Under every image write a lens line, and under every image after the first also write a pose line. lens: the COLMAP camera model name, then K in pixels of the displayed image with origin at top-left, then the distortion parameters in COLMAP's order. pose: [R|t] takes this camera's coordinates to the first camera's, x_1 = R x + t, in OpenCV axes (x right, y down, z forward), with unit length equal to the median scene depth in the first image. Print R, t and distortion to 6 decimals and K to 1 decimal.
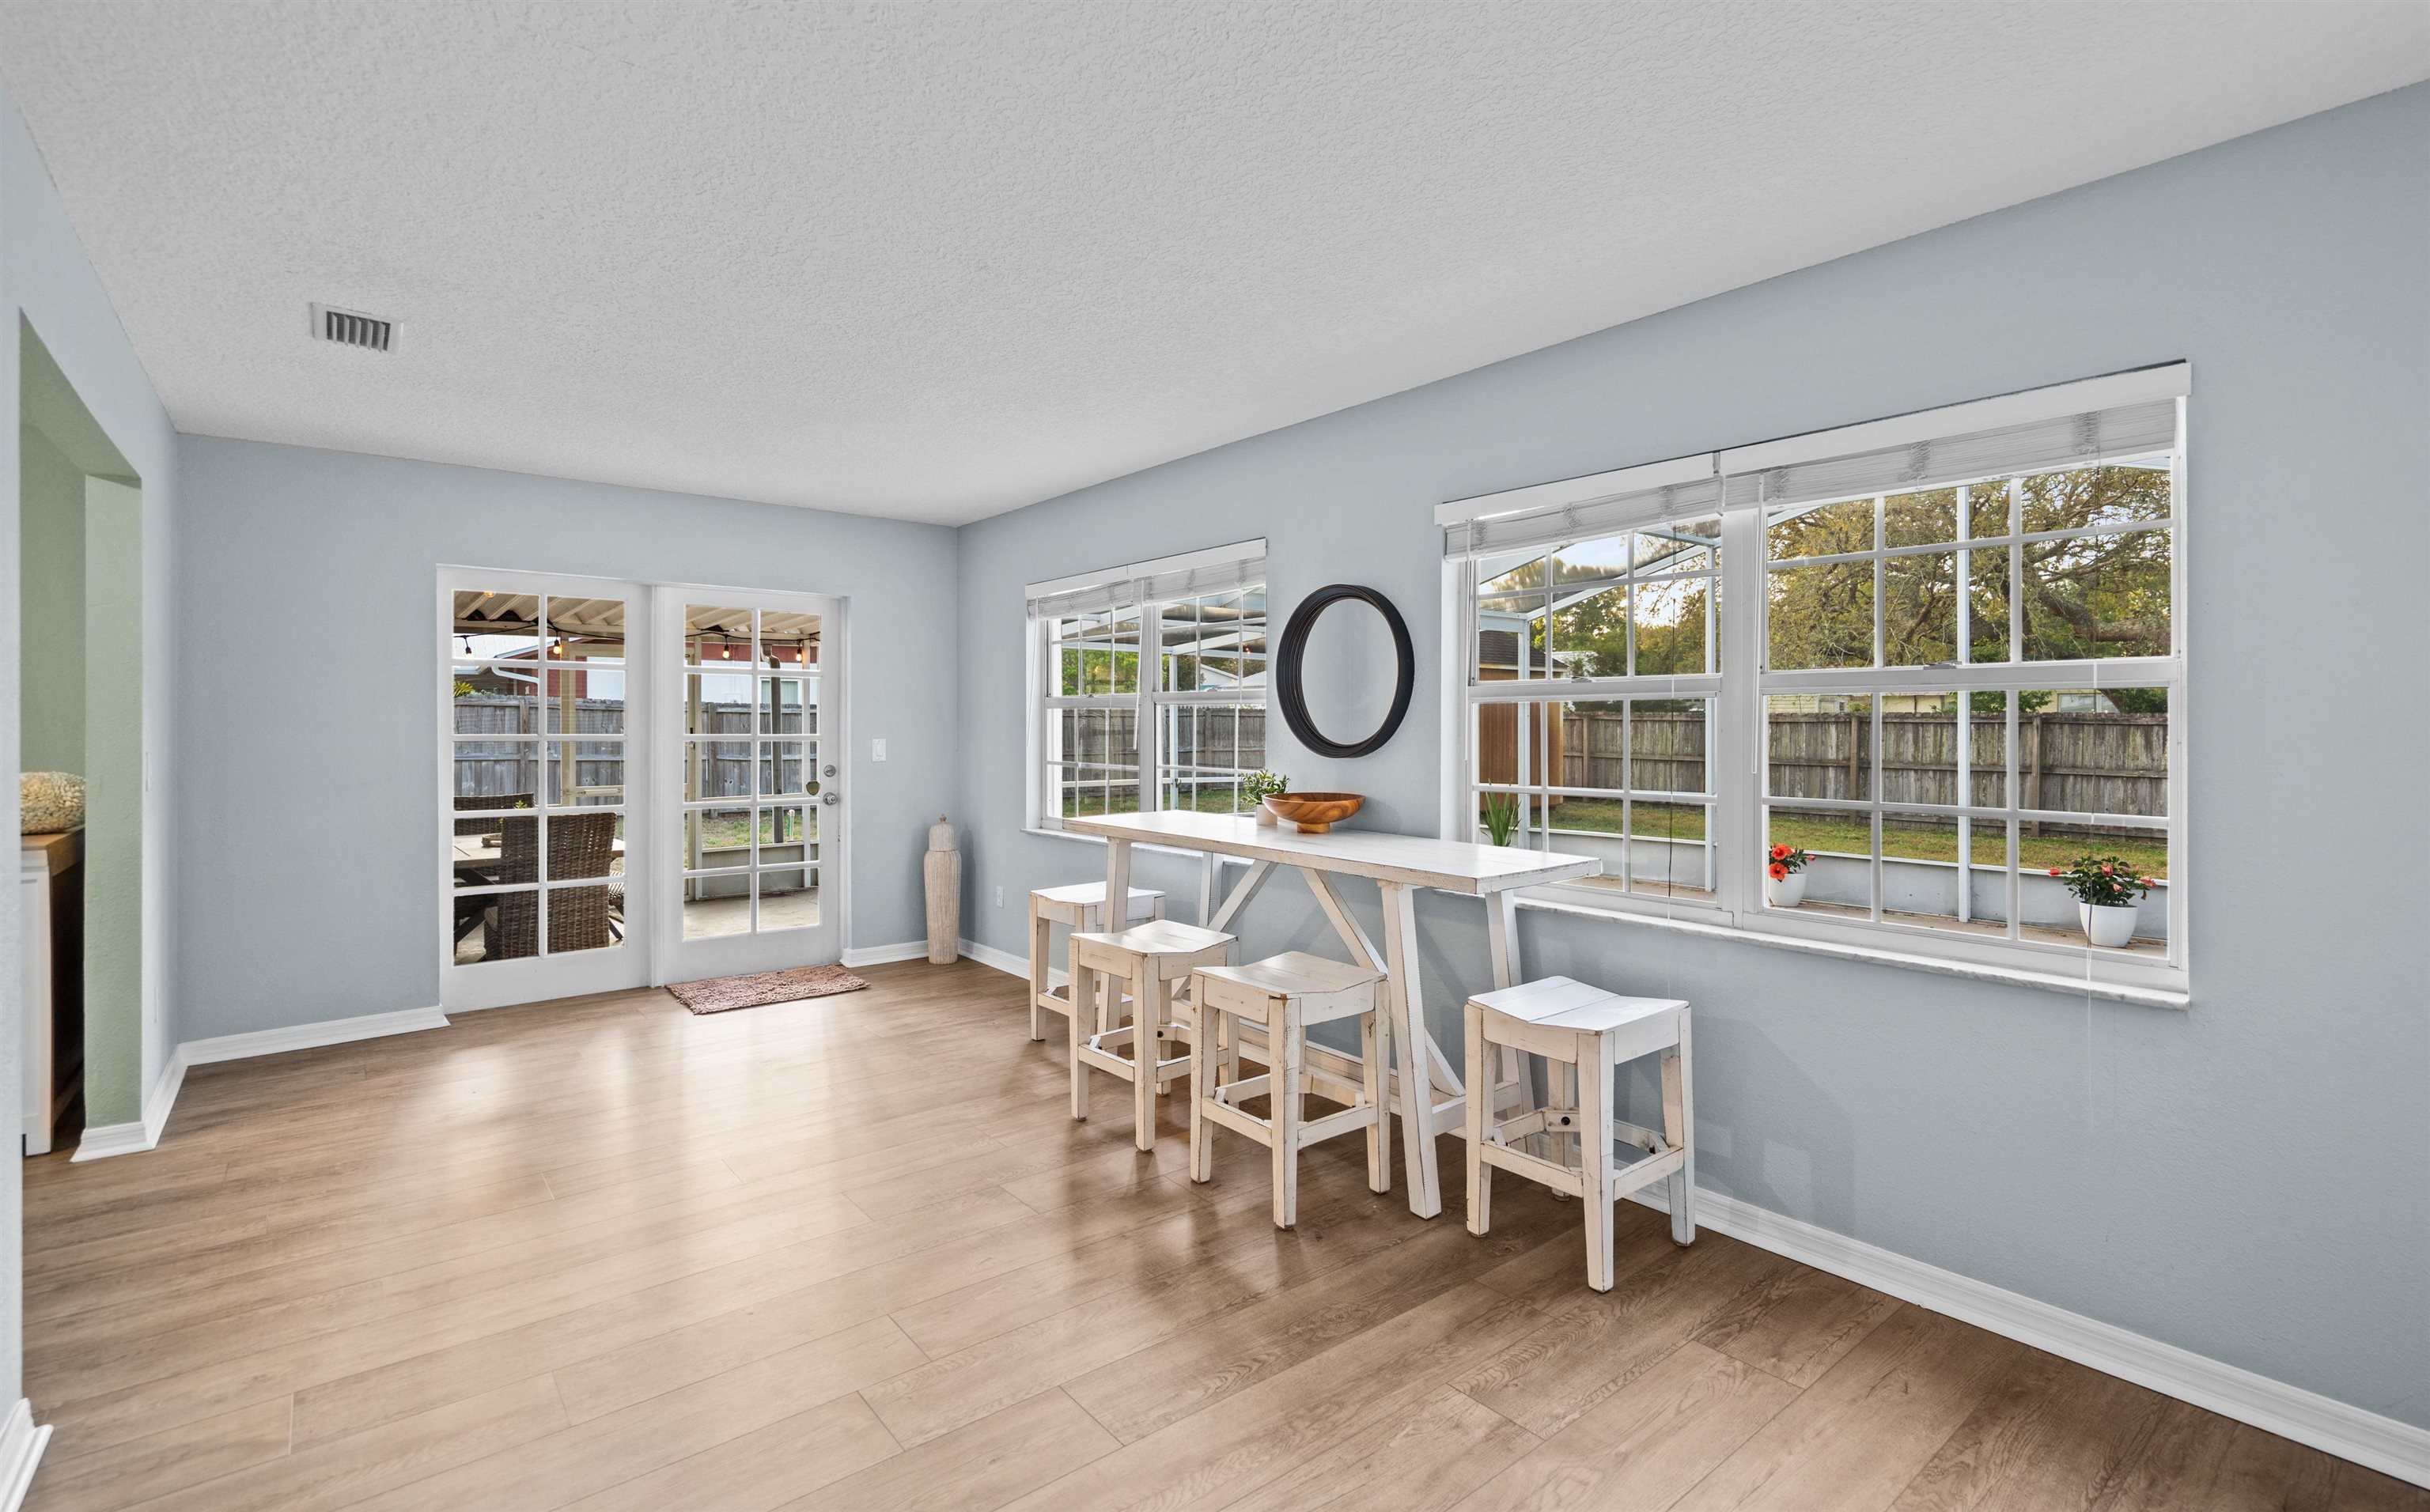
lens RADIAL K [[1119.6, 0, 1225.1], [0, 1119.6, 712.8], [0, 0, 1]] dist [0.000451, -0.000538]
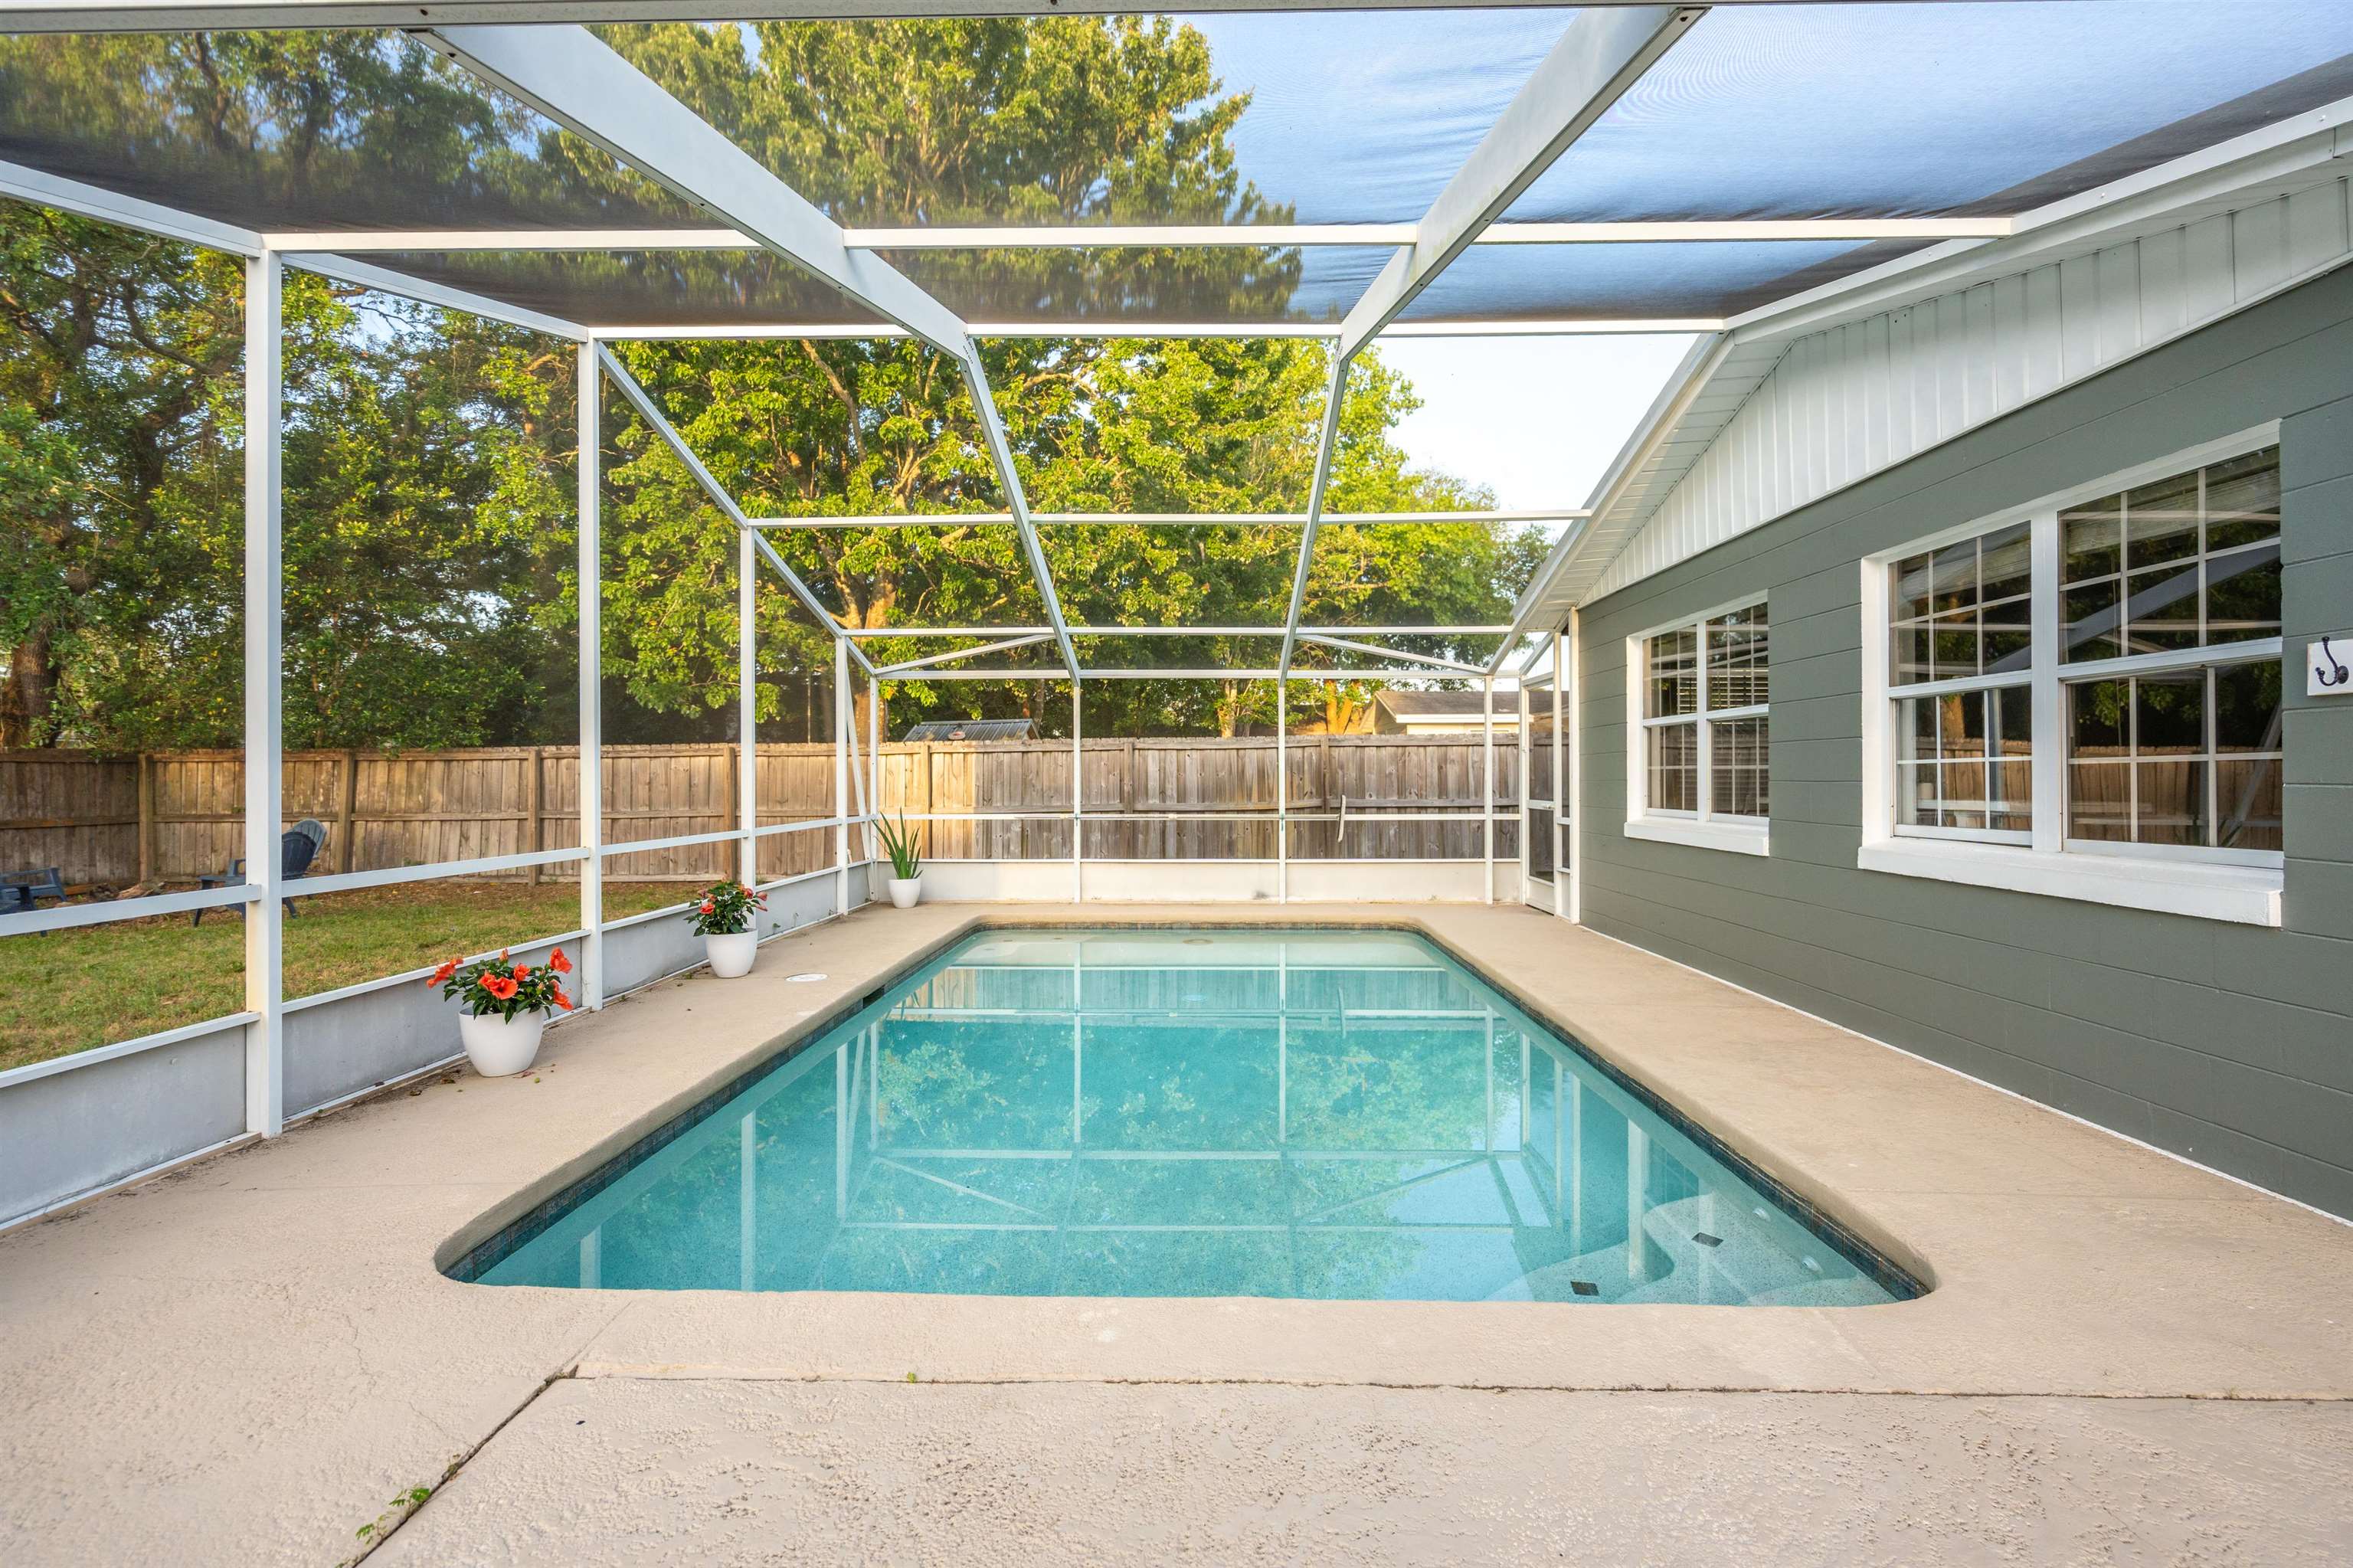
lens RADIAL K [[1064.6, 0, 1176.5], [0, 1064.6, 784.0], [0, 0, 1]] dist [-0.025742, 0.019388]
pose [[-0.752988, -0.002021, 0.658031, -0.082449], [-0.001649, 0.999998, 0.001185, 0.062367], [-0.658032, -0.000193, -0.752990, 1.841135]]
